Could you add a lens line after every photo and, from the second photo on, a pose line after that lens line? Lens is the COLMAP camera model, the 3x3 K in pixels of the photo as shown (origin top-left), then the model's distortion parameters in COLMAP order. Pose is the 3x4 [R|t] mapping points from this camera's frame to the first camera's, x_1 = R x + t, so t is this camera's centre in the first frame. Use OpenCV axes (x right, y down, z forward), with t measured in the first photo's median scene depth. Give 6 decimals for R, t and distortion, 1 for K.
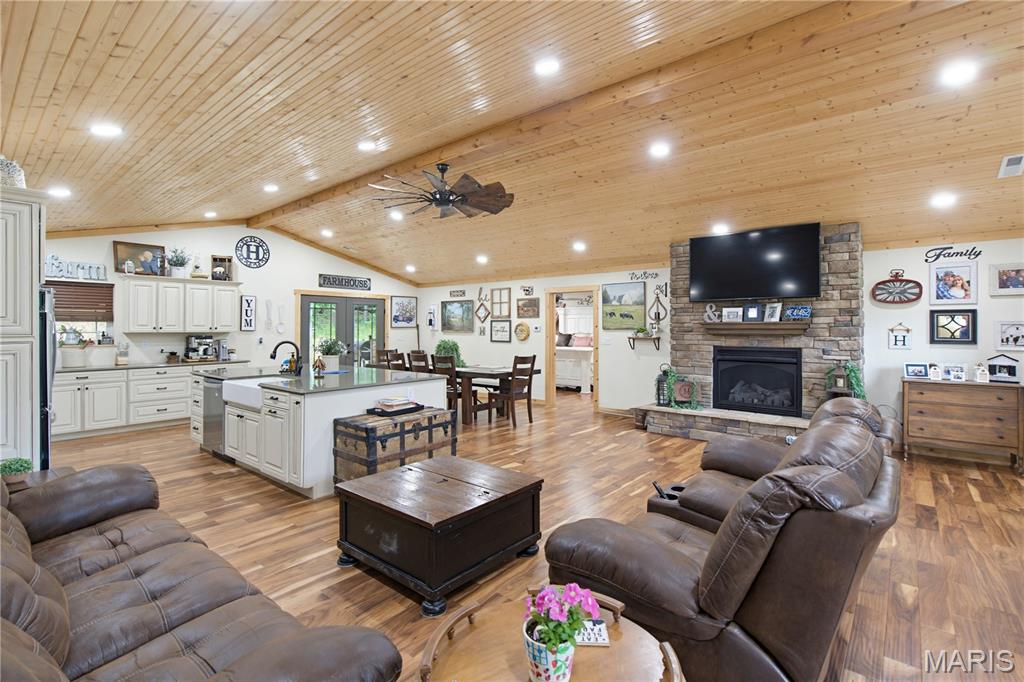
lens RADIAL K [[466.0, 0, 522.2], [0, 466.0, 327.2], [0, 0, 1]] dist [-0.008572, 0.004990]
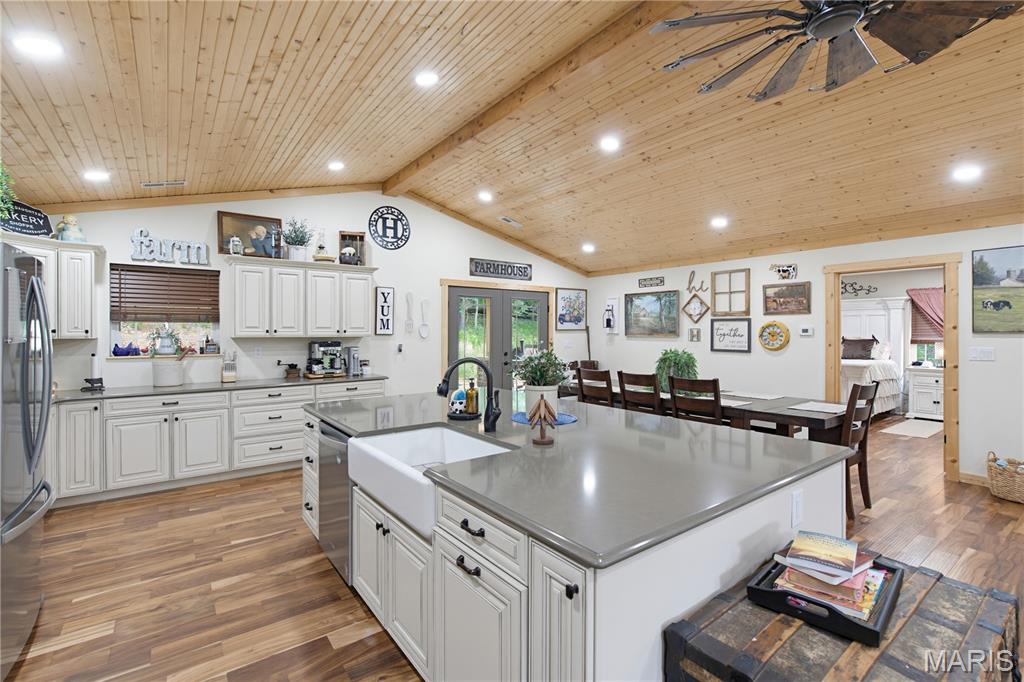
lens RADIAL K [[466.0, 0, 517.7], [0, 466.0, 333.0], [0, 0, 1]] dist [-0.008572, 0.004990]
pose [[0.971421, -0.000334, -0.237364, -0.228626], [0.001605, 0.999985, 0.005161, 0.001320], [0.237359, -0.005394, 0.971407, 0.364625]]
